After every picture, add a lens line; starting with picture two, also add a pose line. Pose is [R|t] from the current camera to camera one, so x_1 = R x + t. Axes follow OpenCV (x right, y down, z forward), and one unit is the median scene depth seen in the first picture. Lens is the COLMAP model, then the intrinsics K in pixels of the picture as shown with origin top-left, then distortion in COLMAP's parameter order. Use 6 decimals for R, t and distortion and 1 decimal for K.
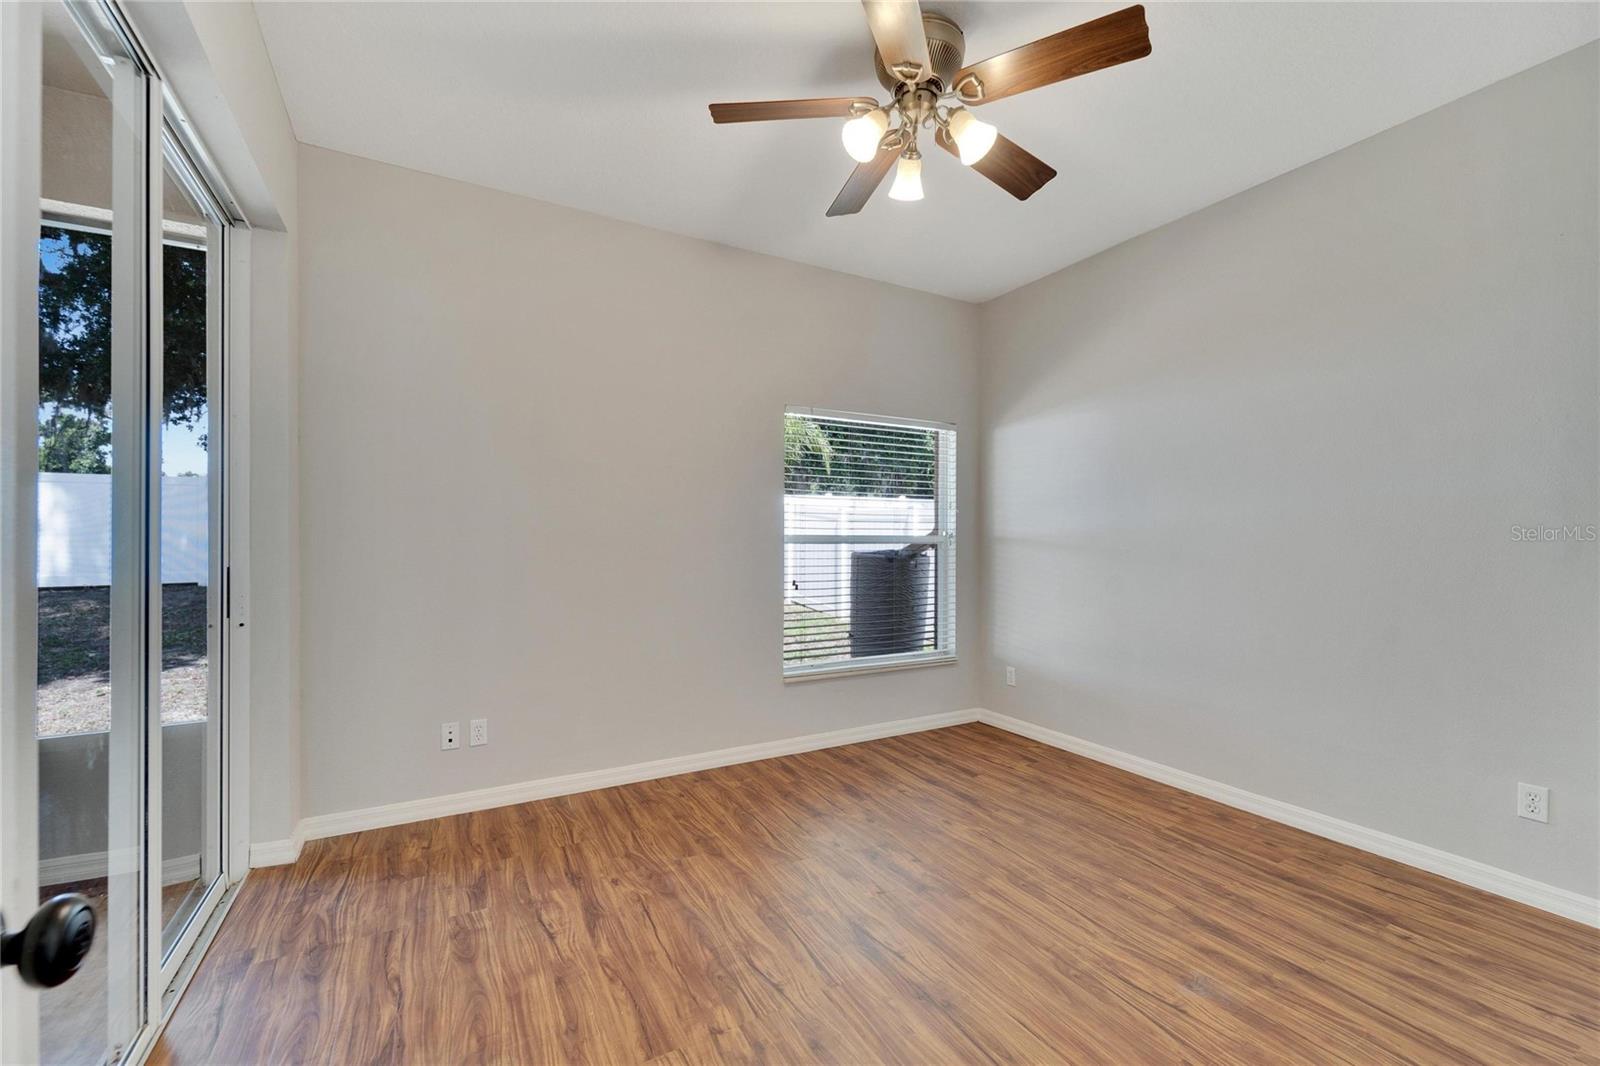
lens RADIAL K [[650.9, 0, 797.8], [0, 650.9, 534.4], [0, 0, 1]] dist [-0.001192, -0.000276]
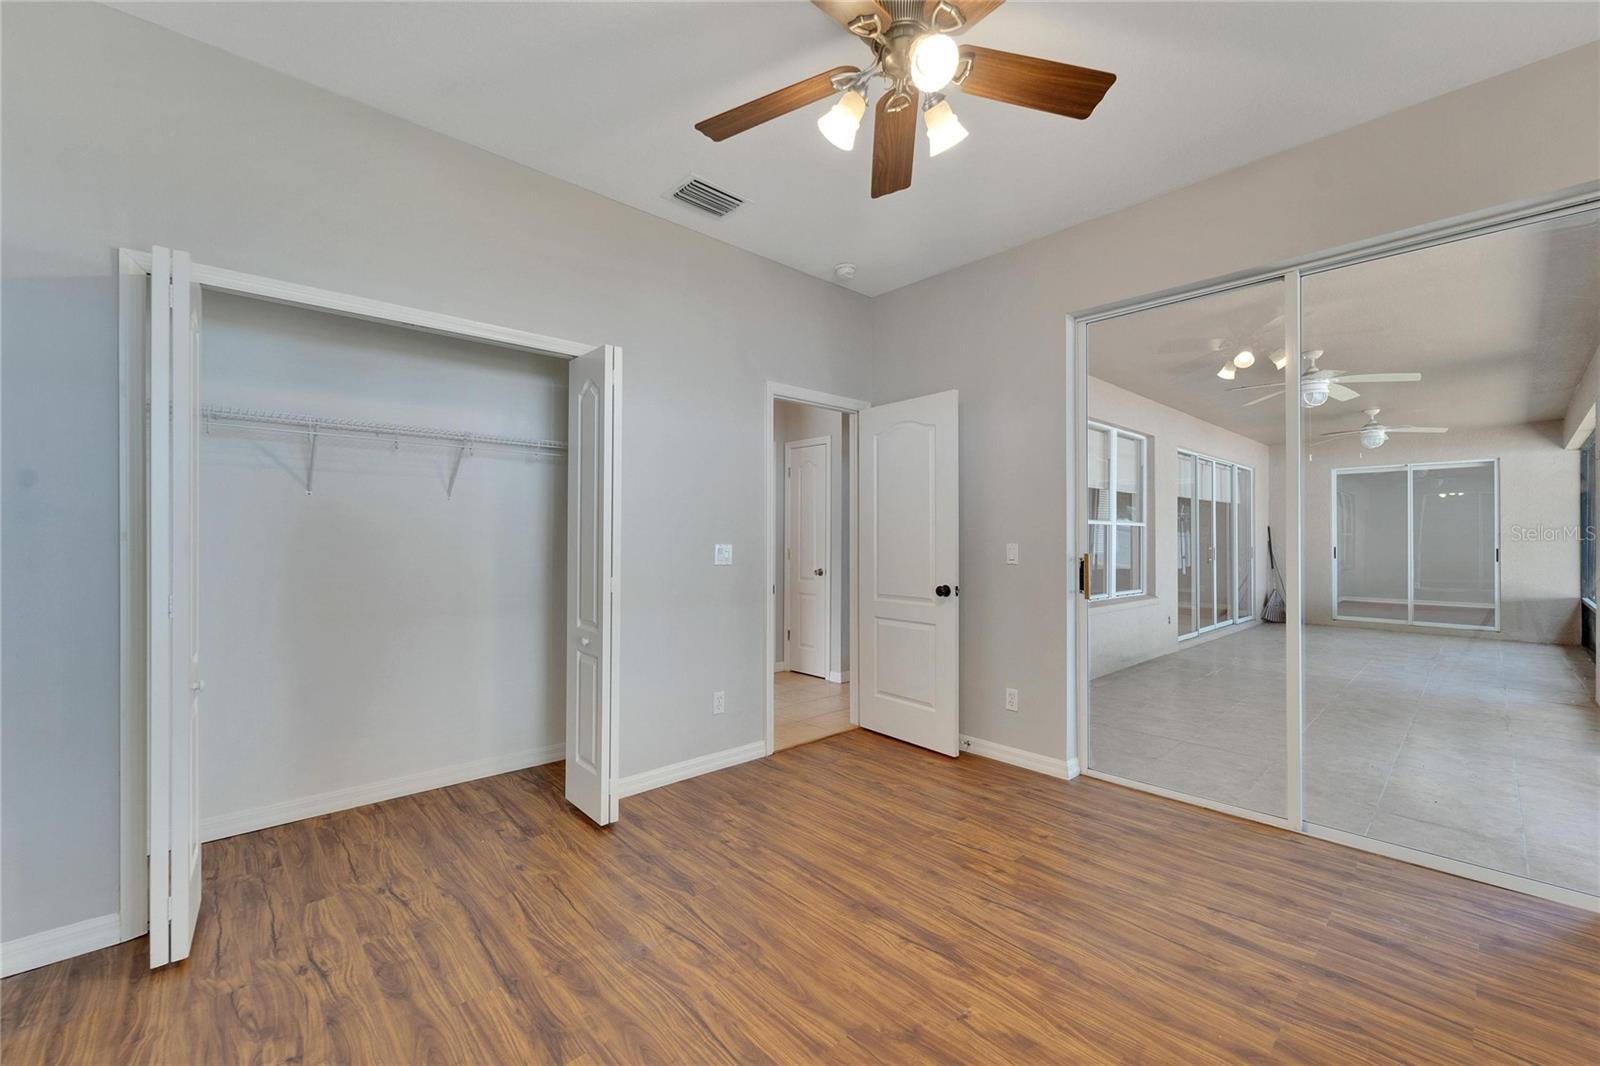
lens RADIAL K [[650.9, 0, 797.8], [0, 650.9, 534.4], [0, 0, 1]] dist [-0.001192, -0.000276]
pose [[-0.970947, -0.007163, -0.239187, 0.567532], [-0.003958, 0.999896, -0.013877, 0.016114], [0.239261, -0.012527, -0.970874, 1.946906]]
